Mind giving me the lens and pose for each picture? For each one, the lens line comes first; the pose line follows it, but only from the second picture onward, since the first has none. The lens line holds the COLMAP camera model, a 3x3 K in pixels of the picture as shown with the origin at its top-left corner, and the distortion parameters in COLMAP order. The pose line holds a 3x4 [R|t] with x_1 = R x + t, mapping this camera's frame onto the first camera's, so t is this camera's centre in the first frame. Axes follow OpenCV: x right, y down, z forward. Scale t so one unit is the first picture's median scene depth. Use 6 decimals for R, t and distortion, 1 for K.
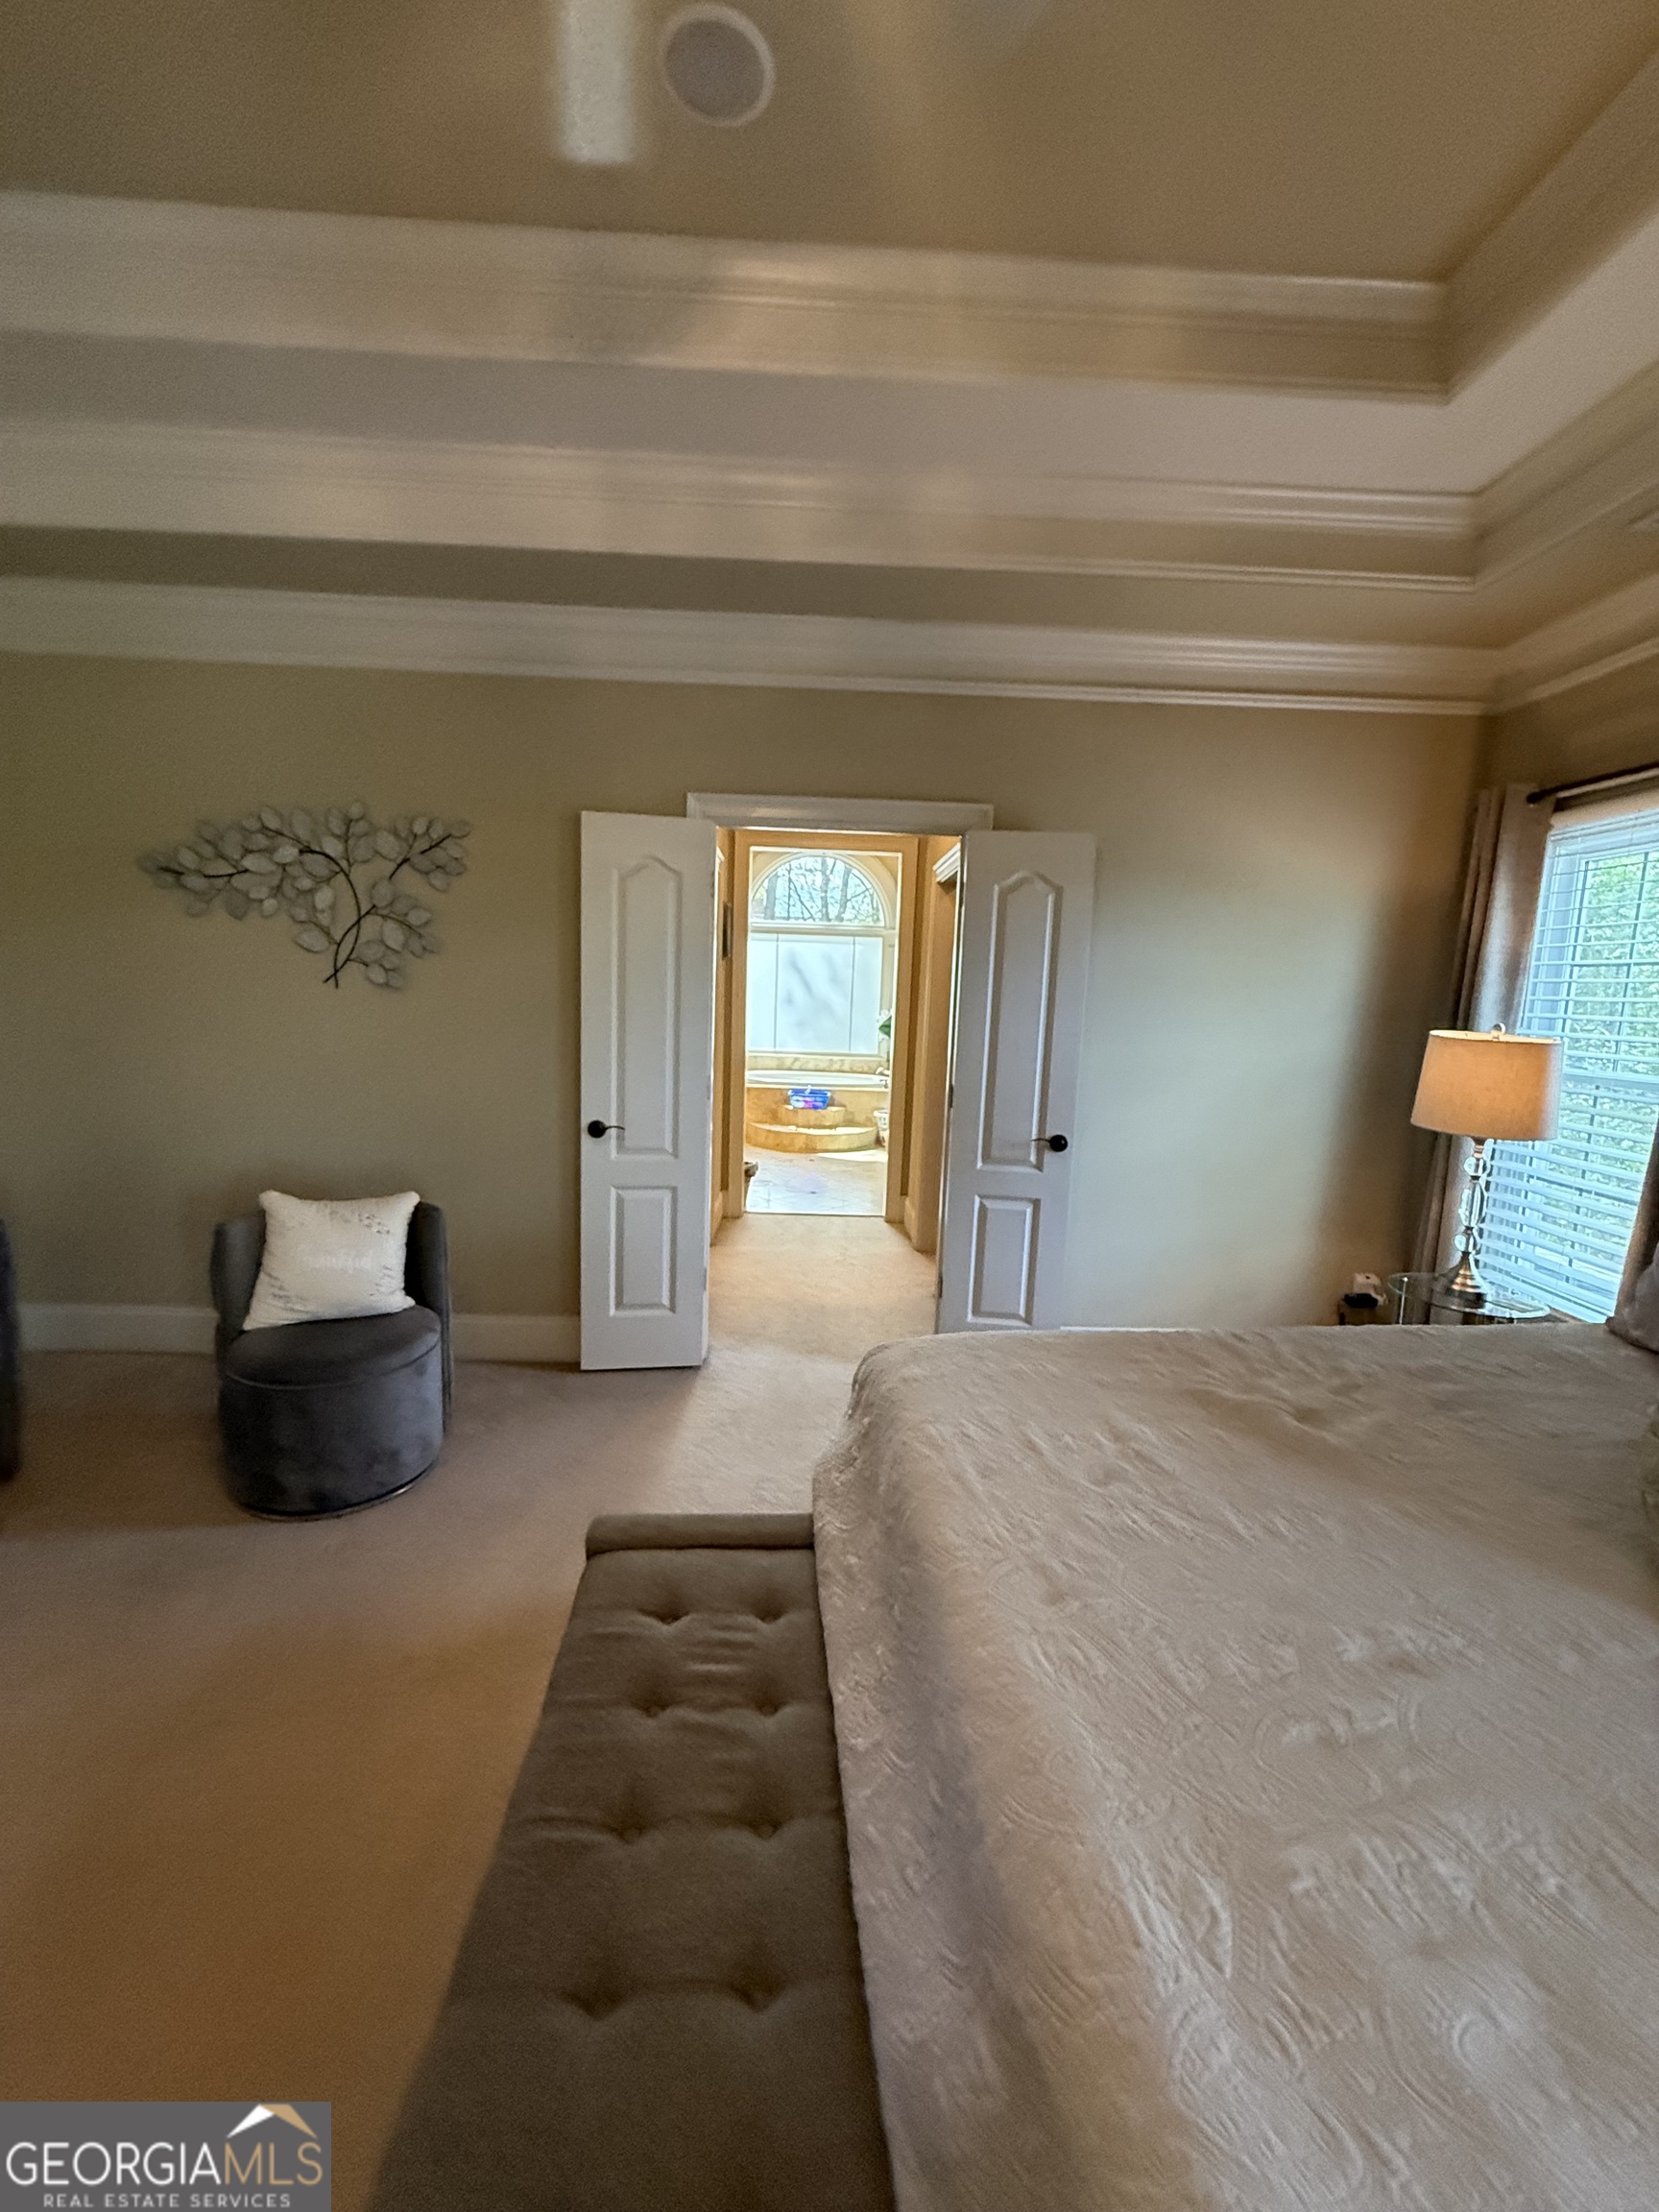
lens RADIAL K [[886.0, 0, 823.9], [0, 886.0, 1099.6], [0, 0, 1]] dist [0.000052, 0.000264]
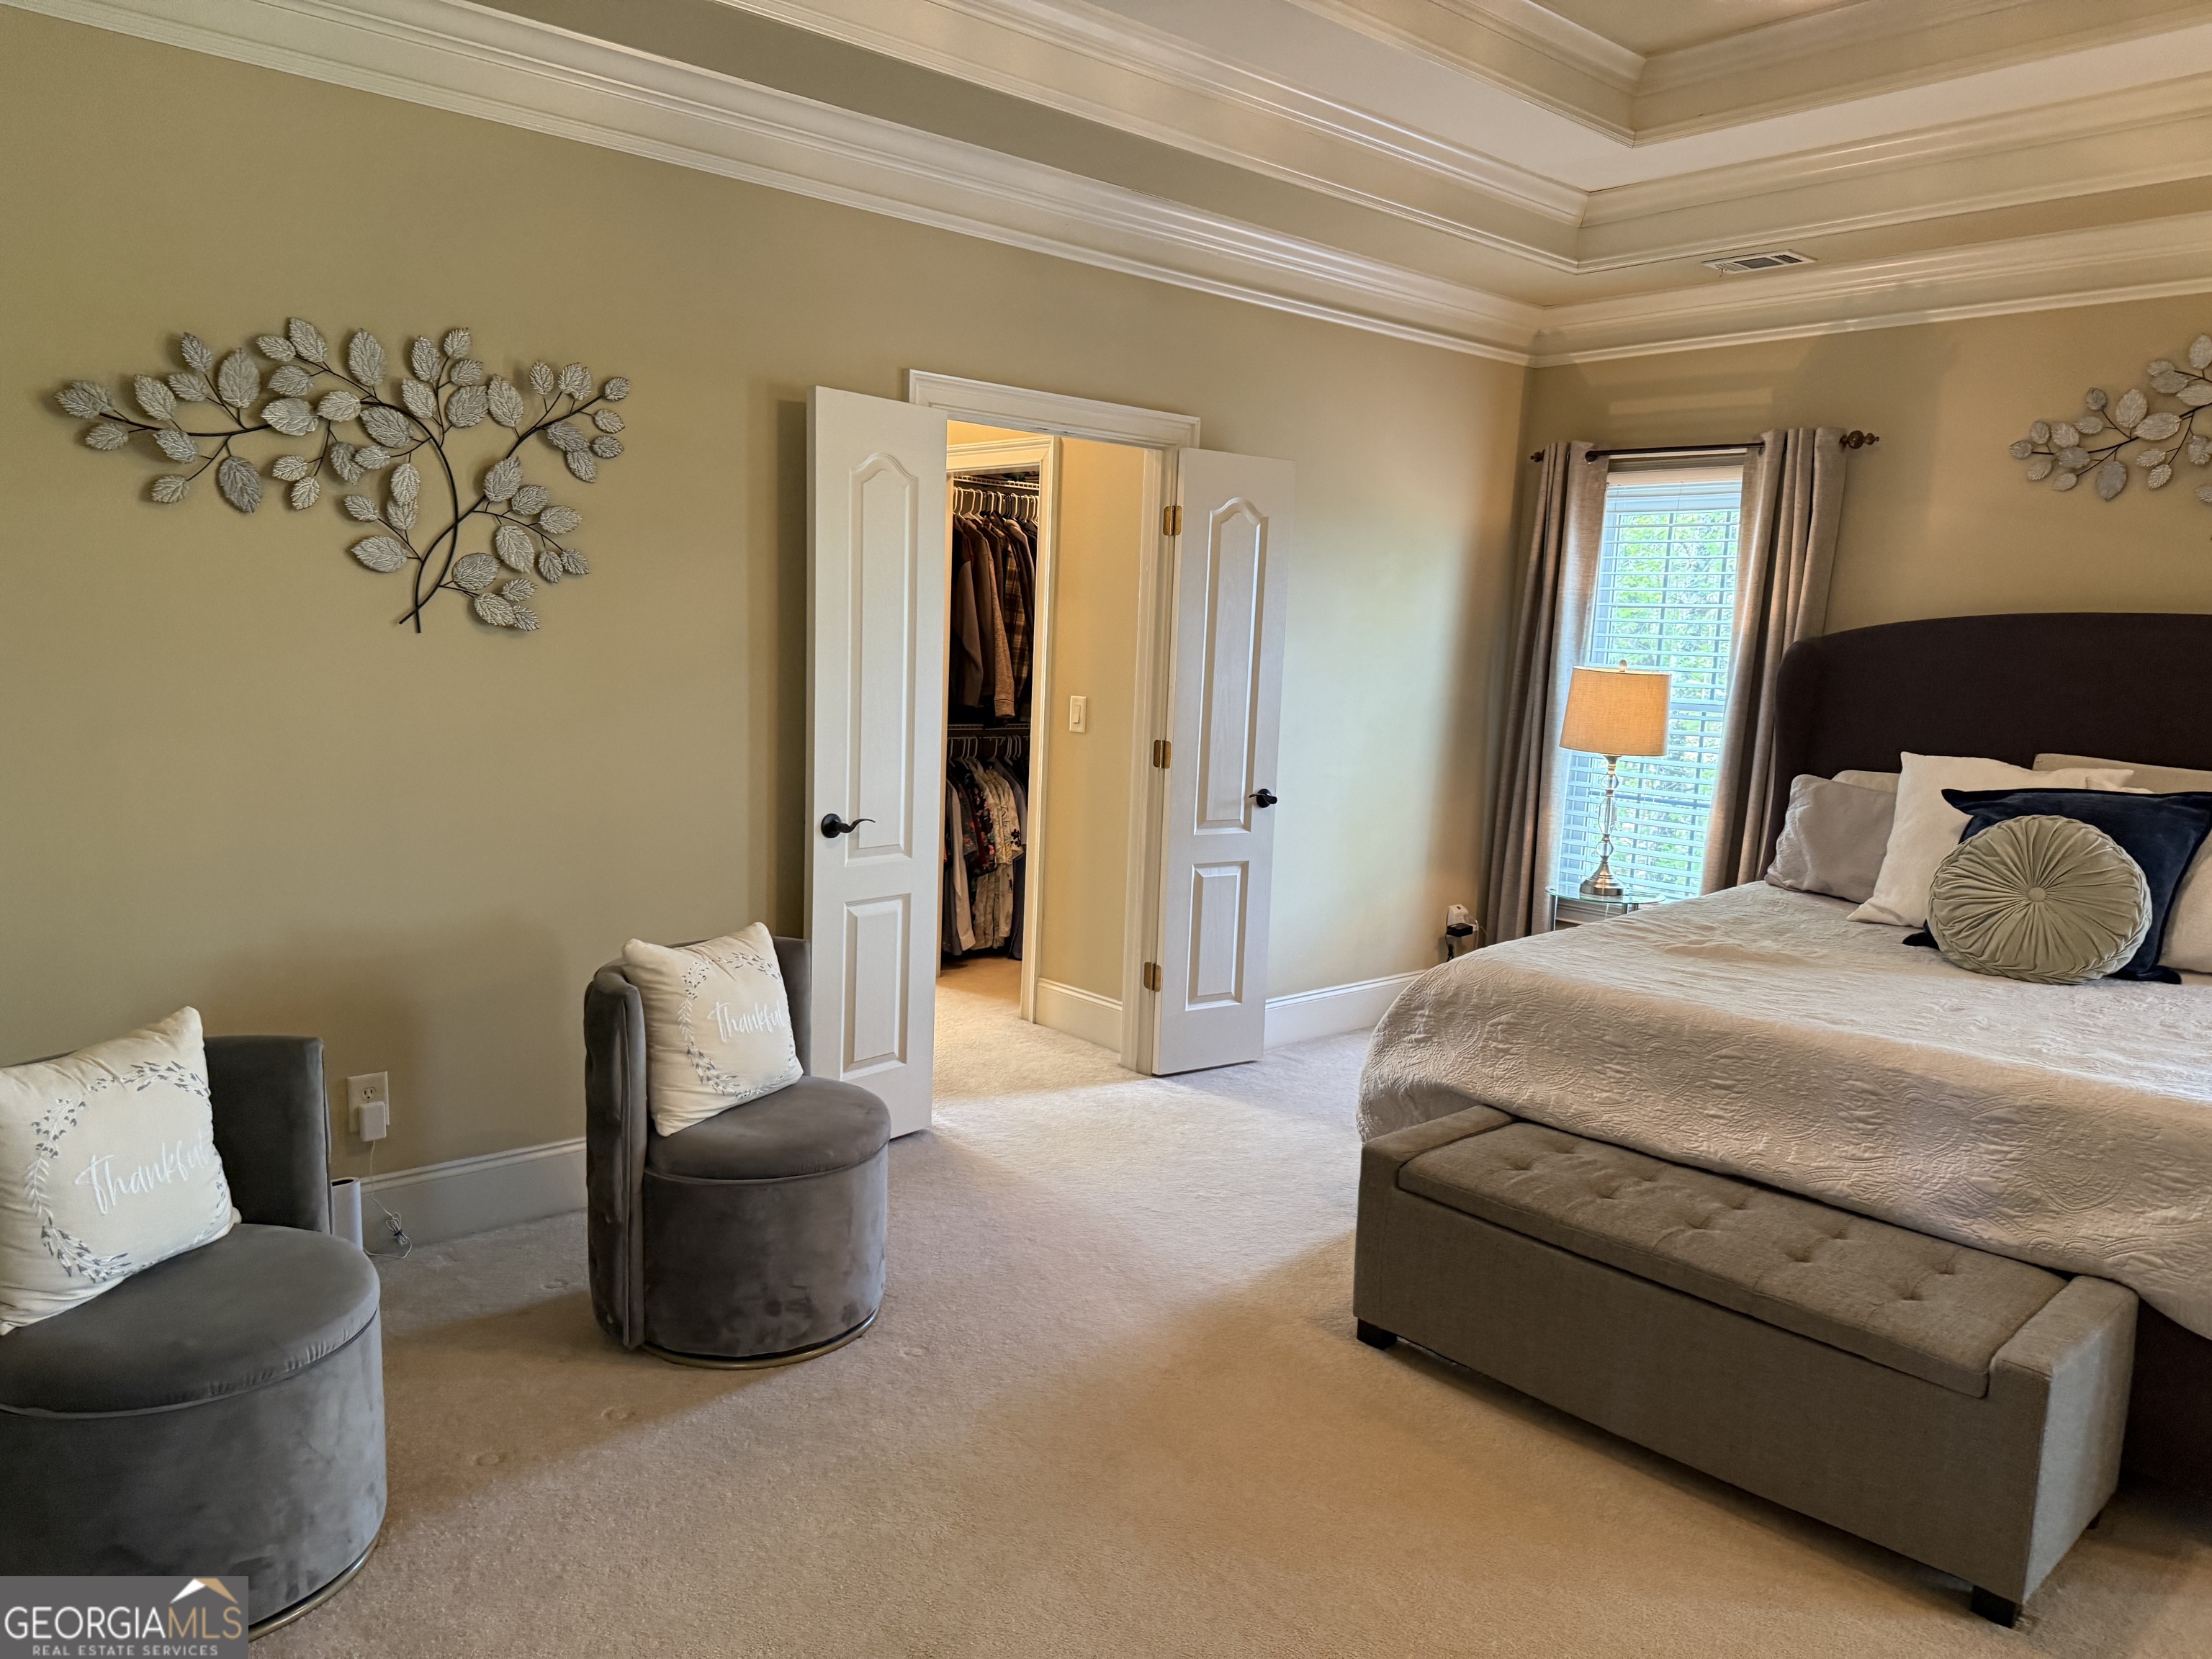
lens RADIAL K [[1576.7, 0, 1105.1], [0, 1576.7, 840.9], [0, 0, 1]] dist [0.053337, -0.058488]
pose [[0.761517, -0.093936, 0.641301, -0.925323], [0.070483, 0.995576, 0.062134, -0.019137], [-0.644301, -0.002116, 0.764769, -0.137554]]
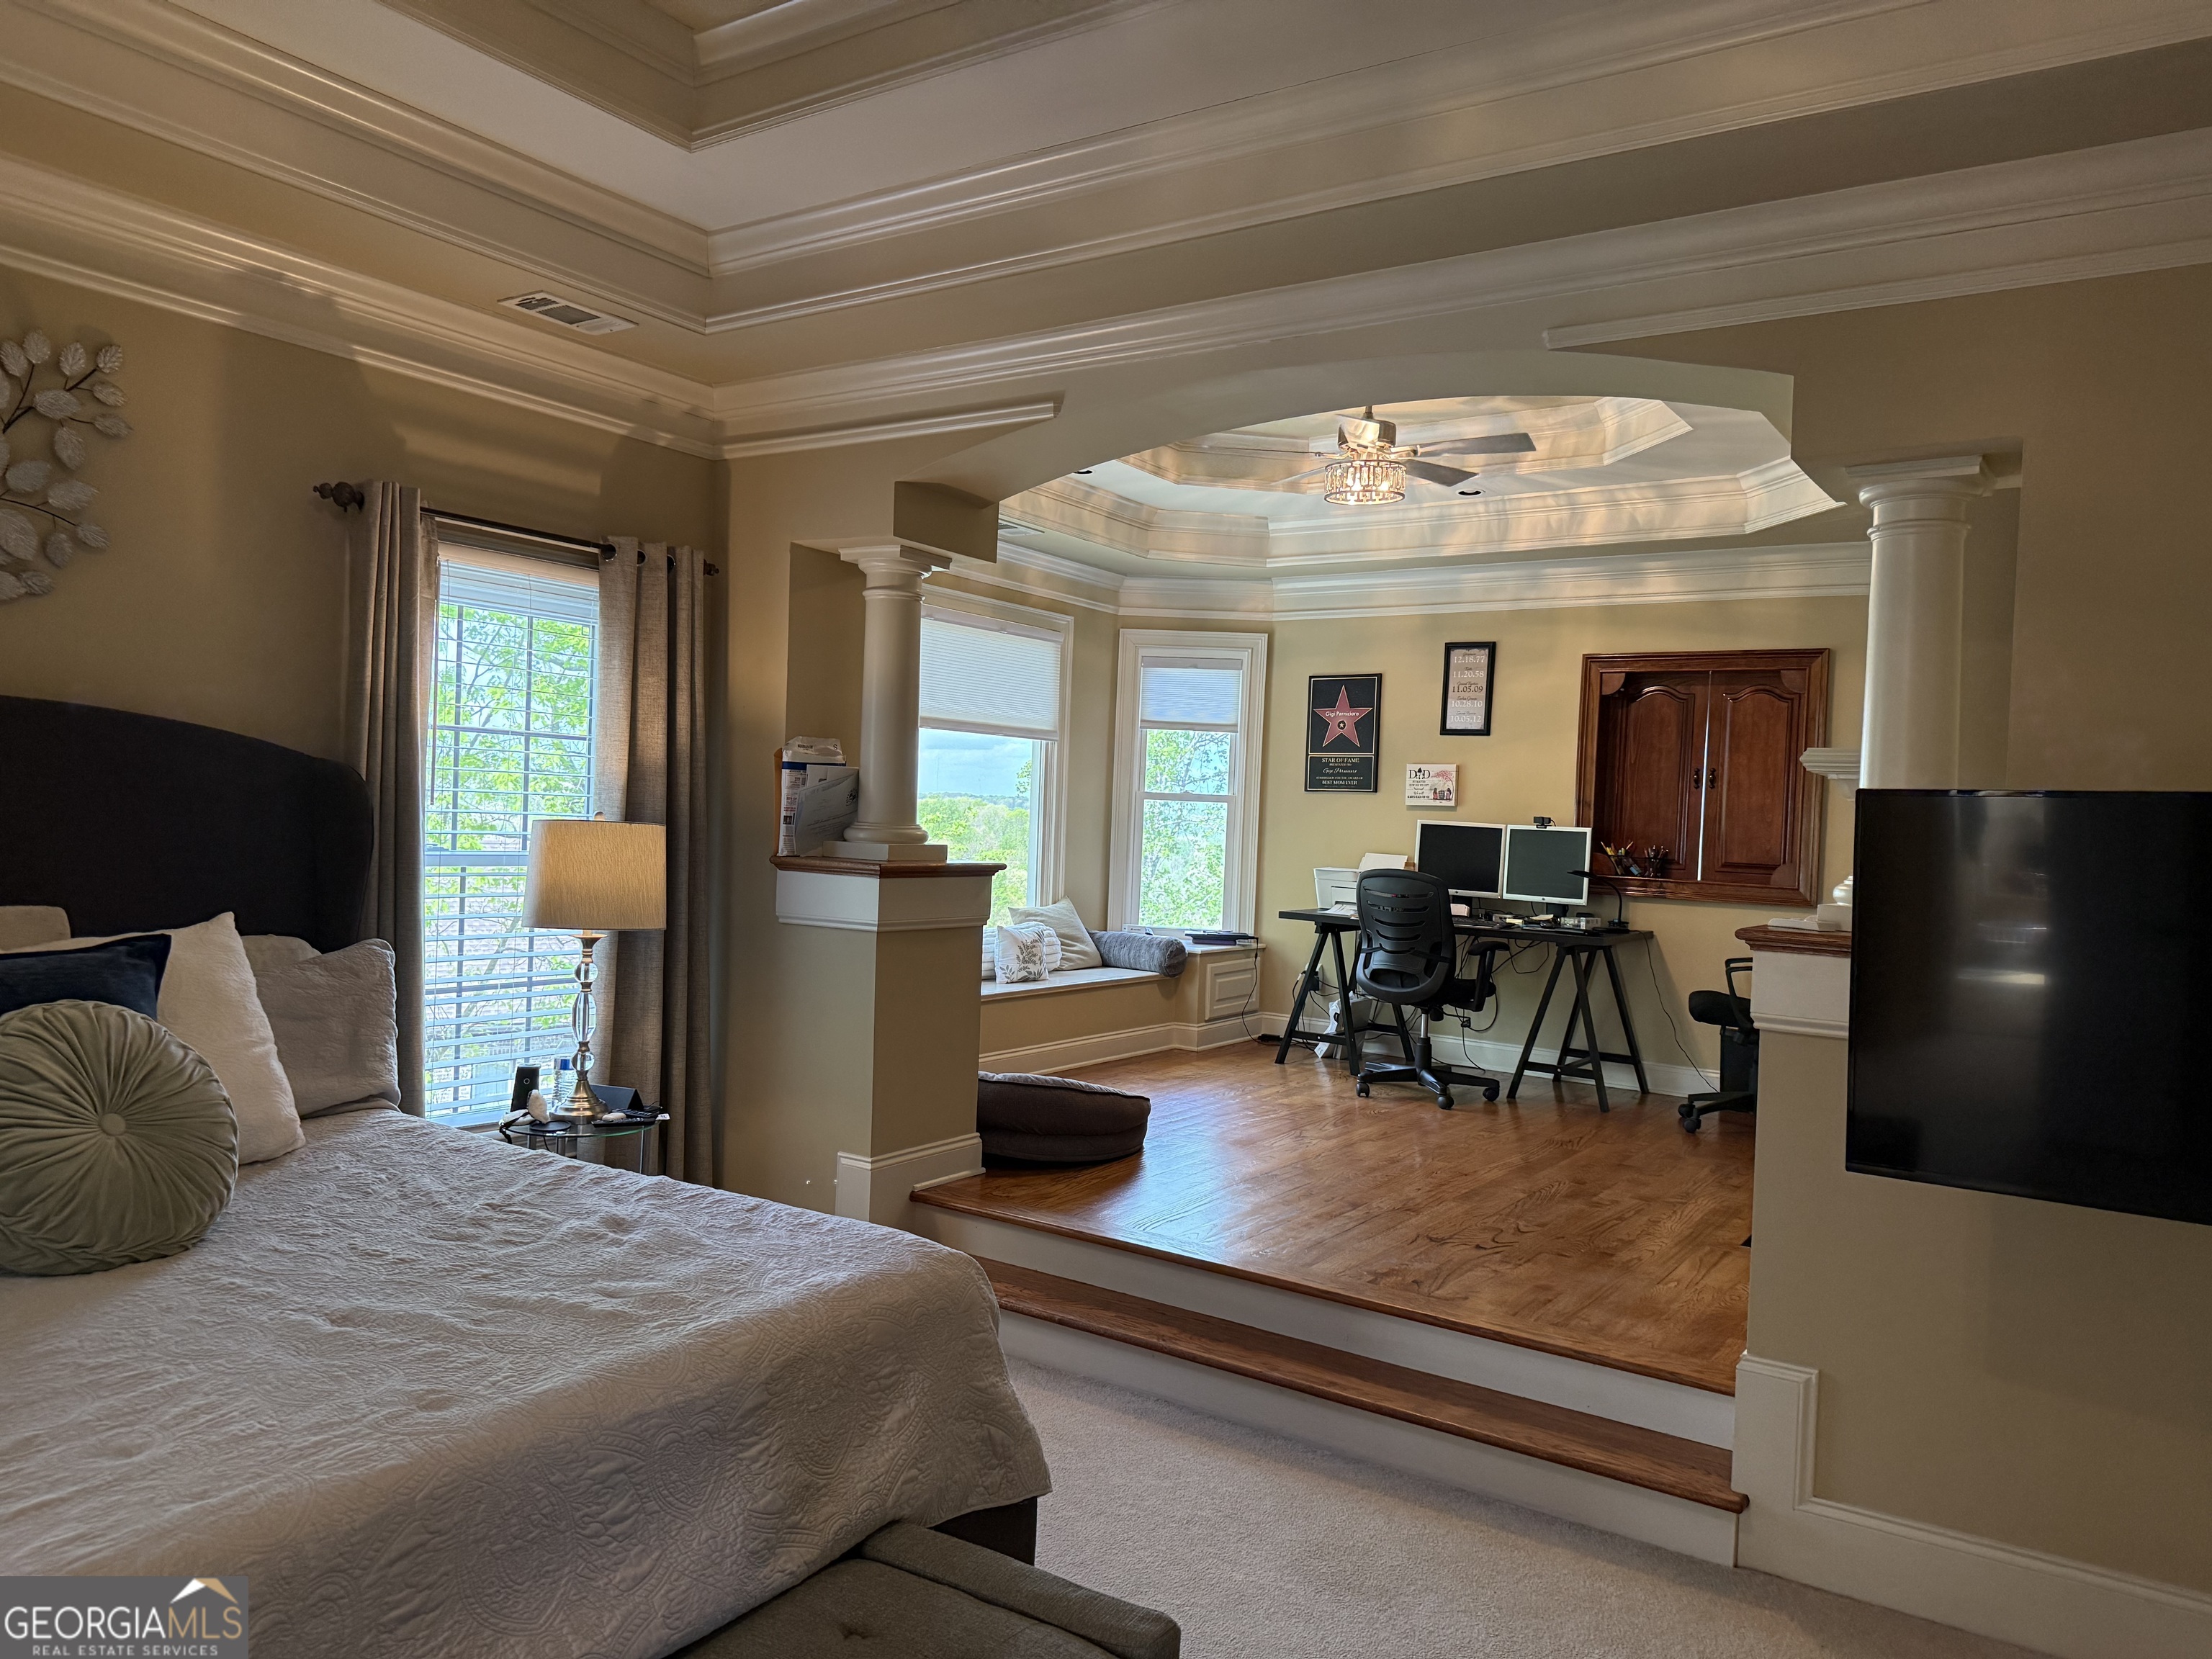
lens RADIAL K [[1571.6, 0, 1094.7], [0, 1571.6, 837.3], [0, 0, 1]] dist [0.143648, -0.170935]
pose [[-0.805932, -0.076141, 0.587092, -0.457127], [0.007429, 0.990316, 0.138634, -0.099037], [-0.591962, 0.116091, -0.797561, 0.660016]]
